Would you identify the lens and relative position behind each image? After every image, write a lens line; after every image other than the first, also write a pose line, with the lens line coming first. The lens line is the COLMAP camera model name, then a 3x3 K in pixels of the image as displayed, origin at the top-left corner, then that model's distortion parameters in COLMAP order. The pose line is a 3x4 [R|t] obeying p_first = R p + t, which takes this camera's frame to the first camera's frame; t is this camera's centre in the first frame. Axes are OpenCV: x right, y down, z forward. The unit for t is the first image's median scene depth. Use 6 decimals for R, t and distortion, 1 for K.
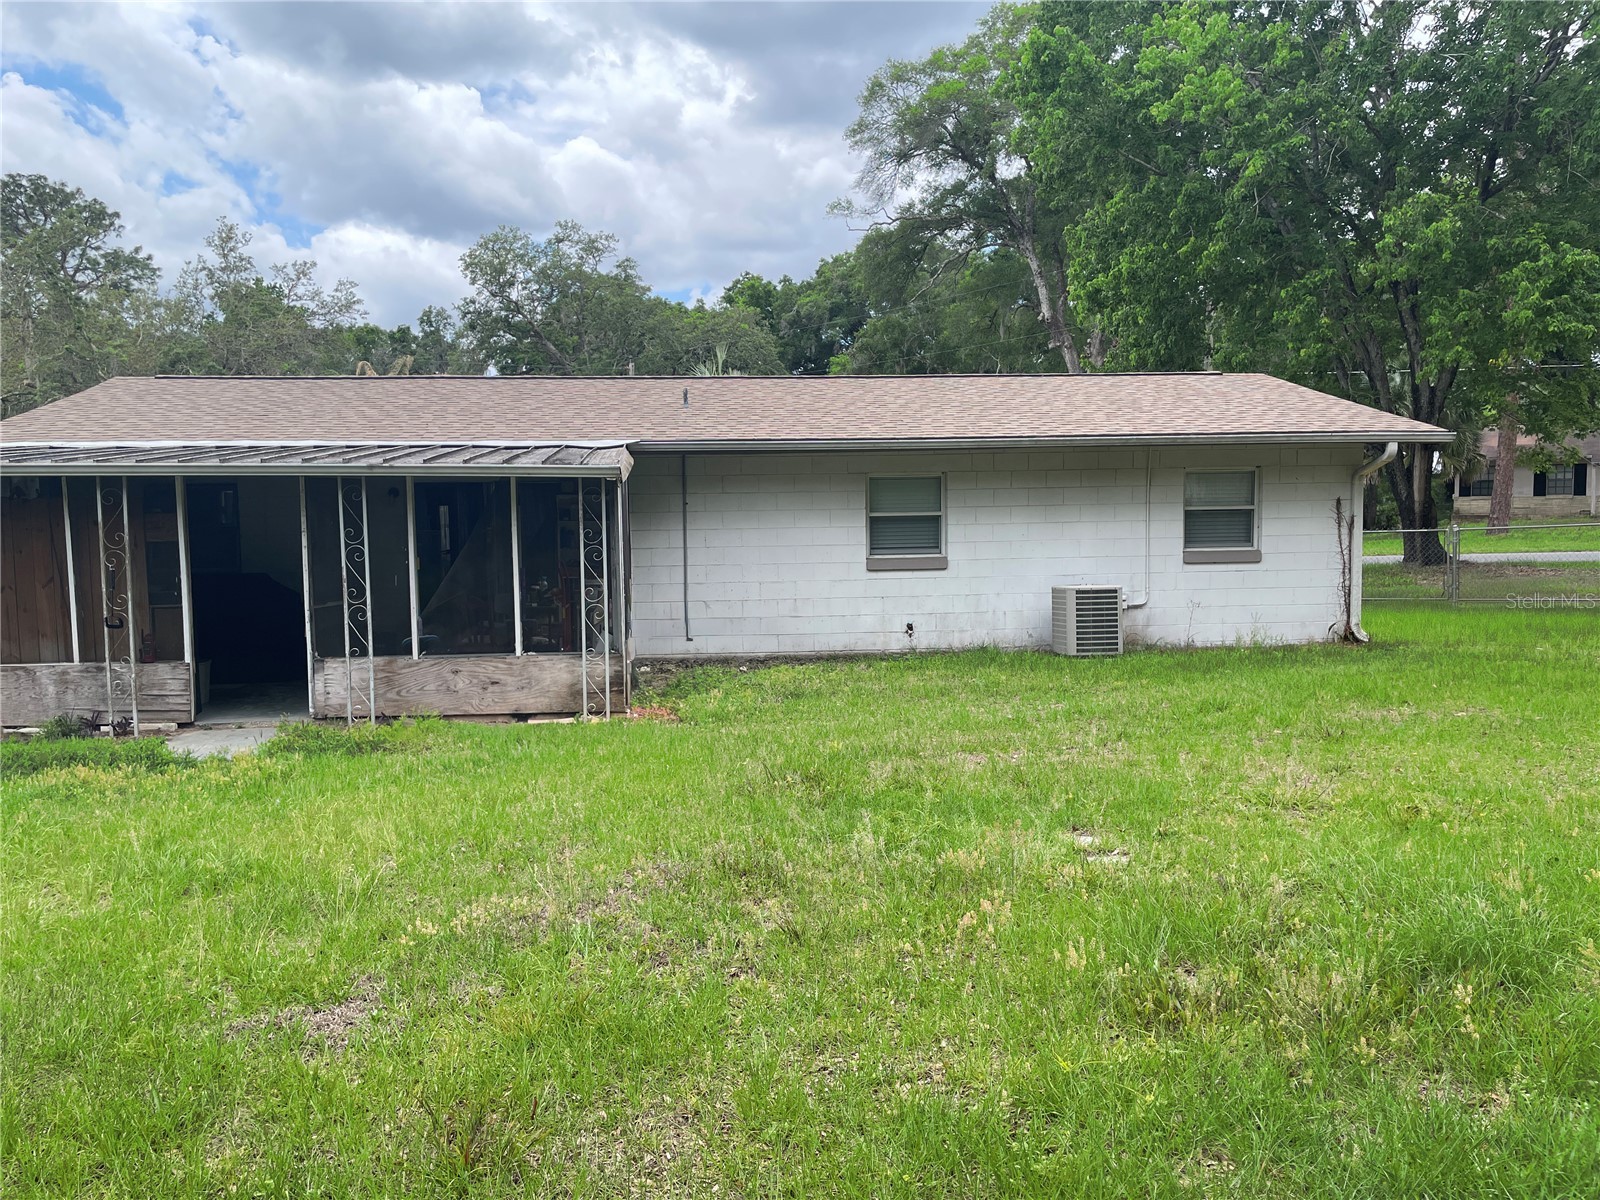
lens RADIAL K [[1199.6, 0, 800.0], [0, 1199.6, 600.0], [0, 0, 1]] dist [0.006548, -0.002718]
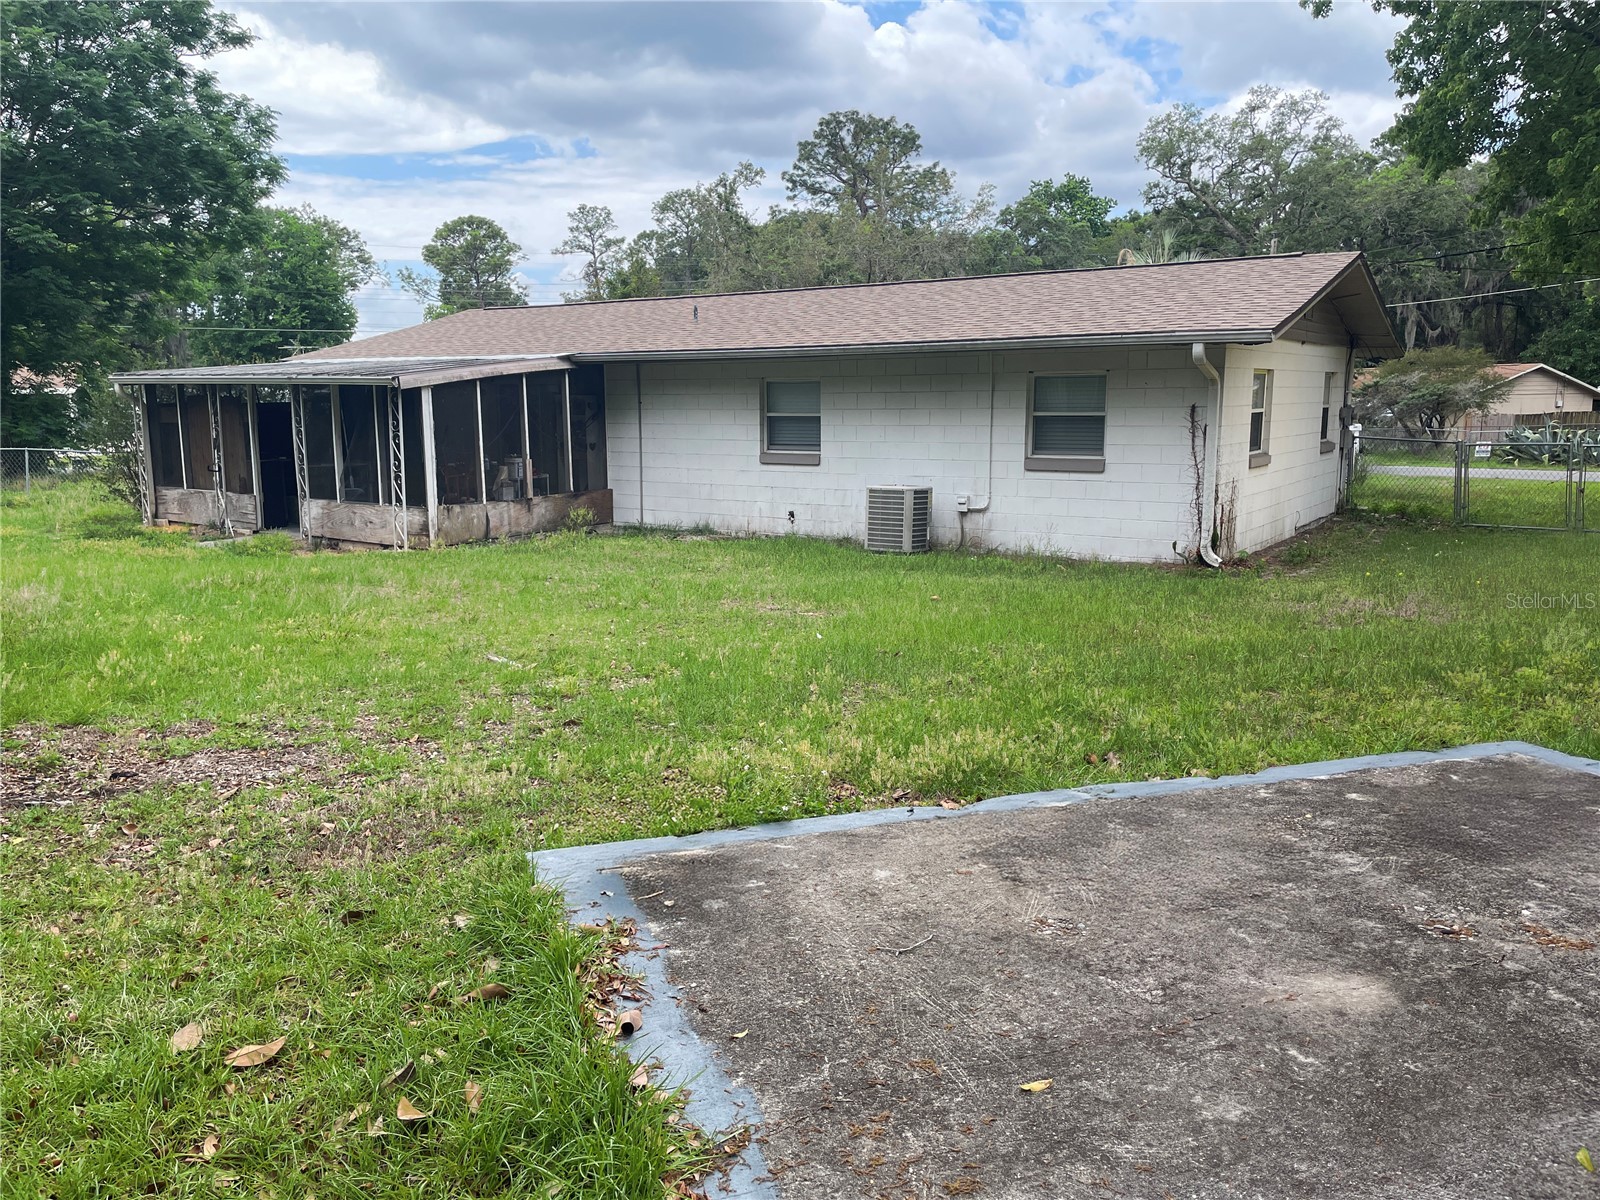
lens RADIAL K [[1229.4, 0, 800.0], [0, 1229.4, 600.0], [0, 0, 1]] dist [0.057960, -0.000826]
pose [[0.782448, 0.111026, -0.612738, 0.824351], [-0.057532, 0.992658, 0.106399, -0.021968], [0.620052, -0.048000, 0.783091, 0.083029]]
